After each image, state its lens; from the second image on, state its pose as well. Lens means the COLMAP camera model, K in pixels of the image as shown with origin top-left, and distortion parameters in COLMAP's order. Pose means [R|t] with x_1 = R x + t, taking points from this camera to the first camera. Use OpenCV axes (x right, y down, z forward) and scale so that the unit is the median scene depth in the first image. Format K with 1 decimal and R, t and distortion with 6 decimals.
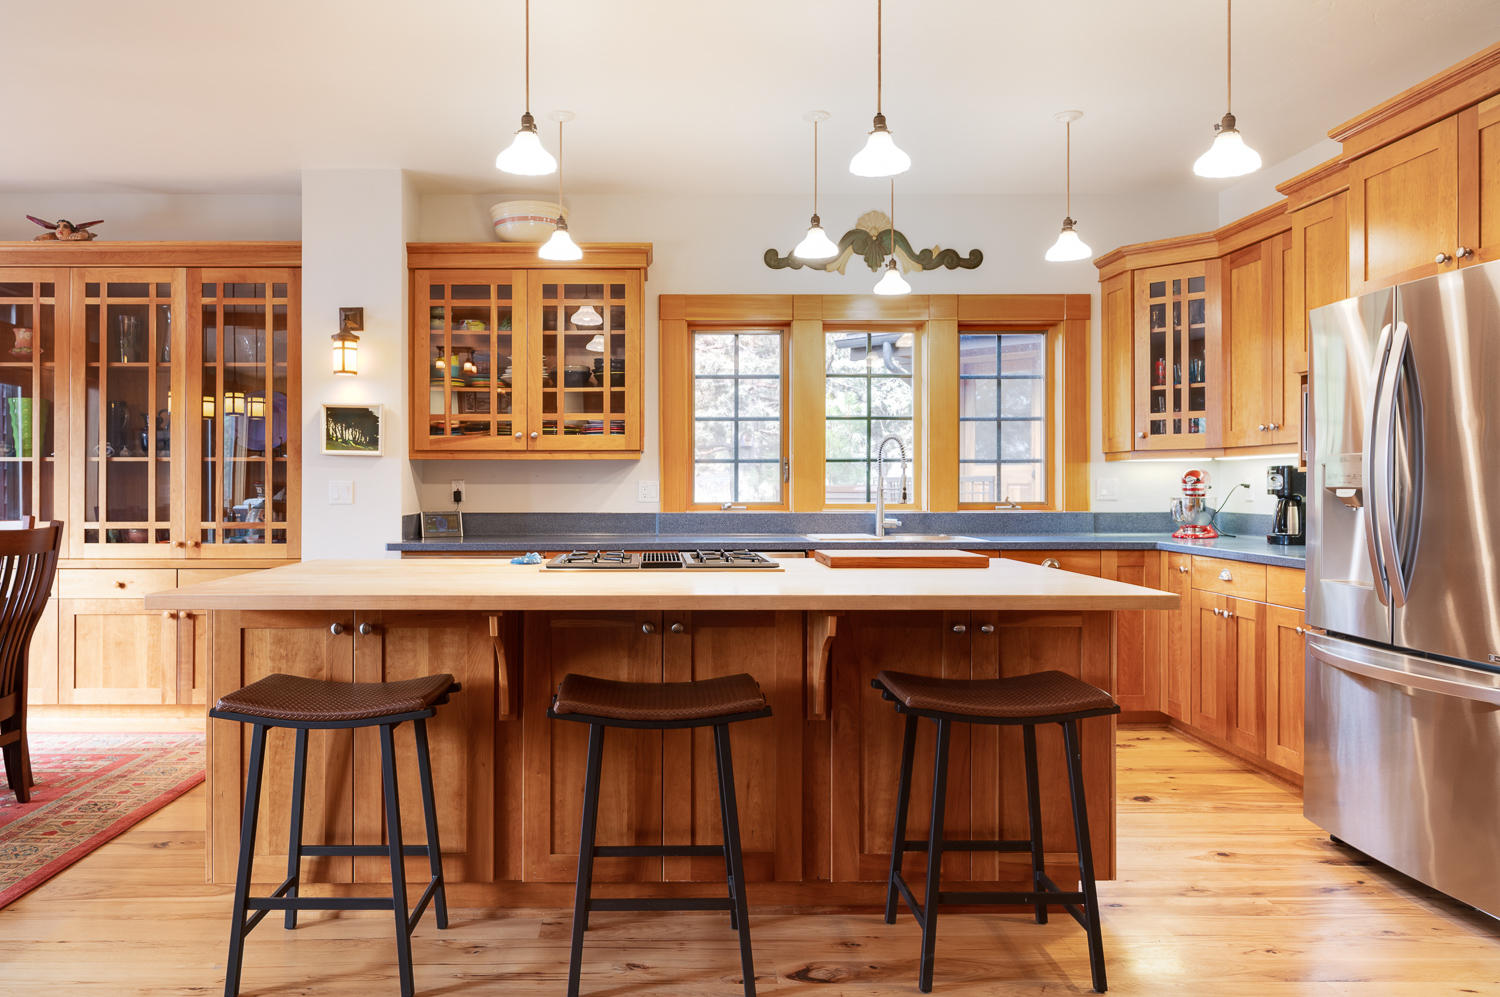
lens RADIAL K [[1035.3, 0, 664.6], [0, 1035.3, 484.7], [0, 0, 1]] dist [-0.006785, -0.004991]
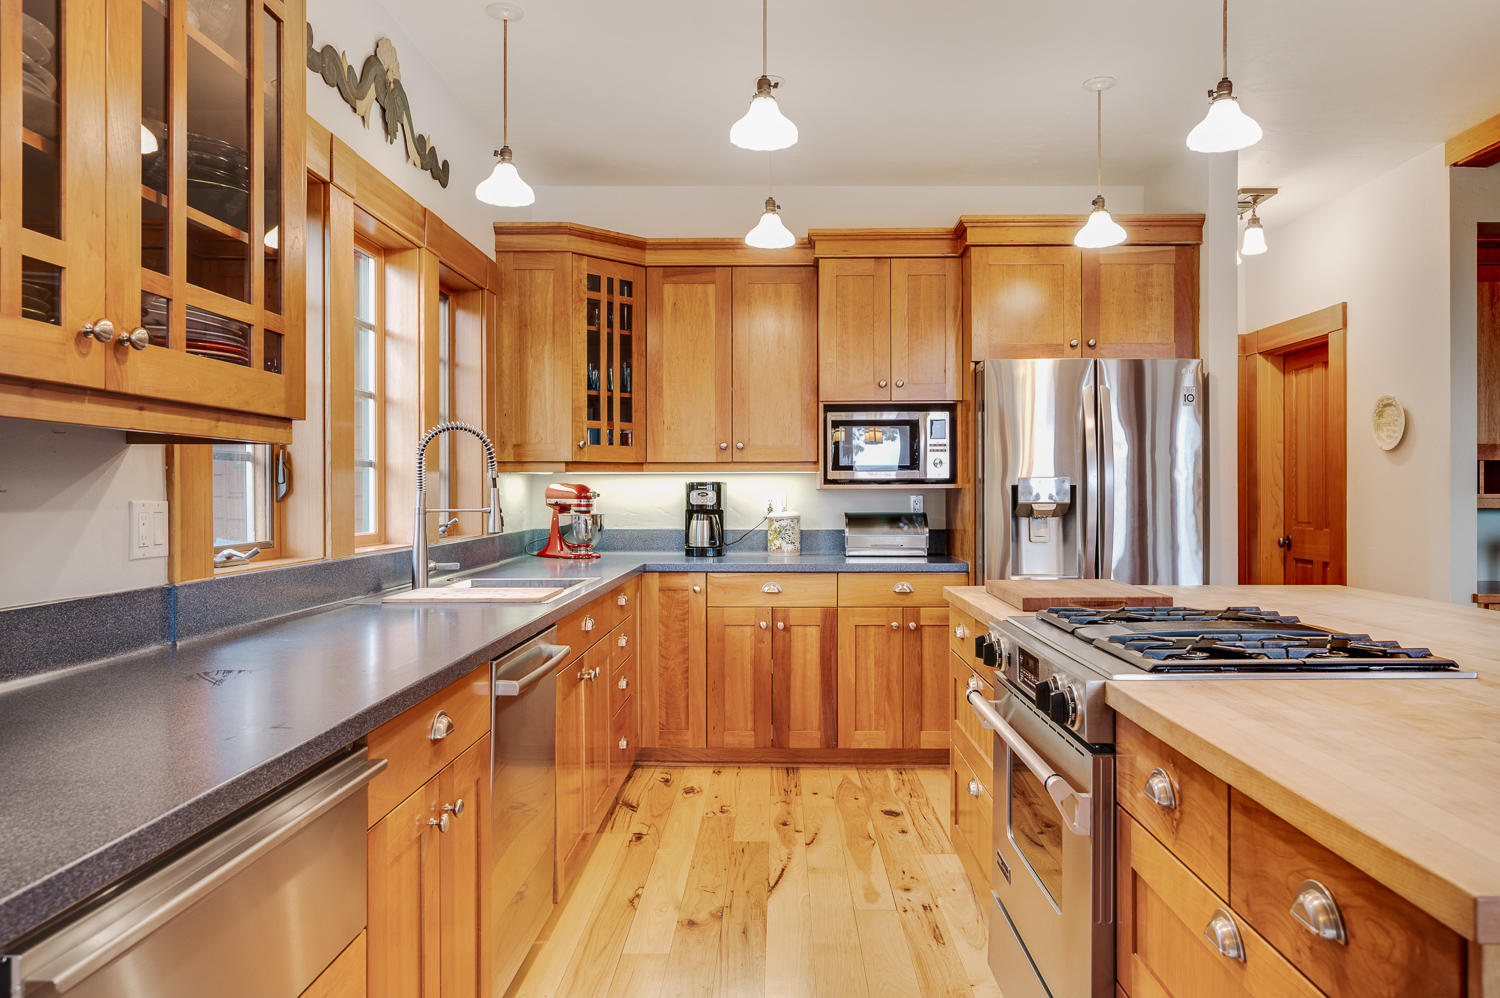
lens RADIAL K [[1035.3, 0, 753.6], [0, 1035.3, 497.2], [0, 0, 1]] dist [-0.006785, -0.004991]
pose [[0.021050, -0.002111, 0.999776, -0.411576], [0.000859, 0.999997, 0.002093, -0.004844], [-0.999778, 0.000815, 0.021052, 0.832858]]
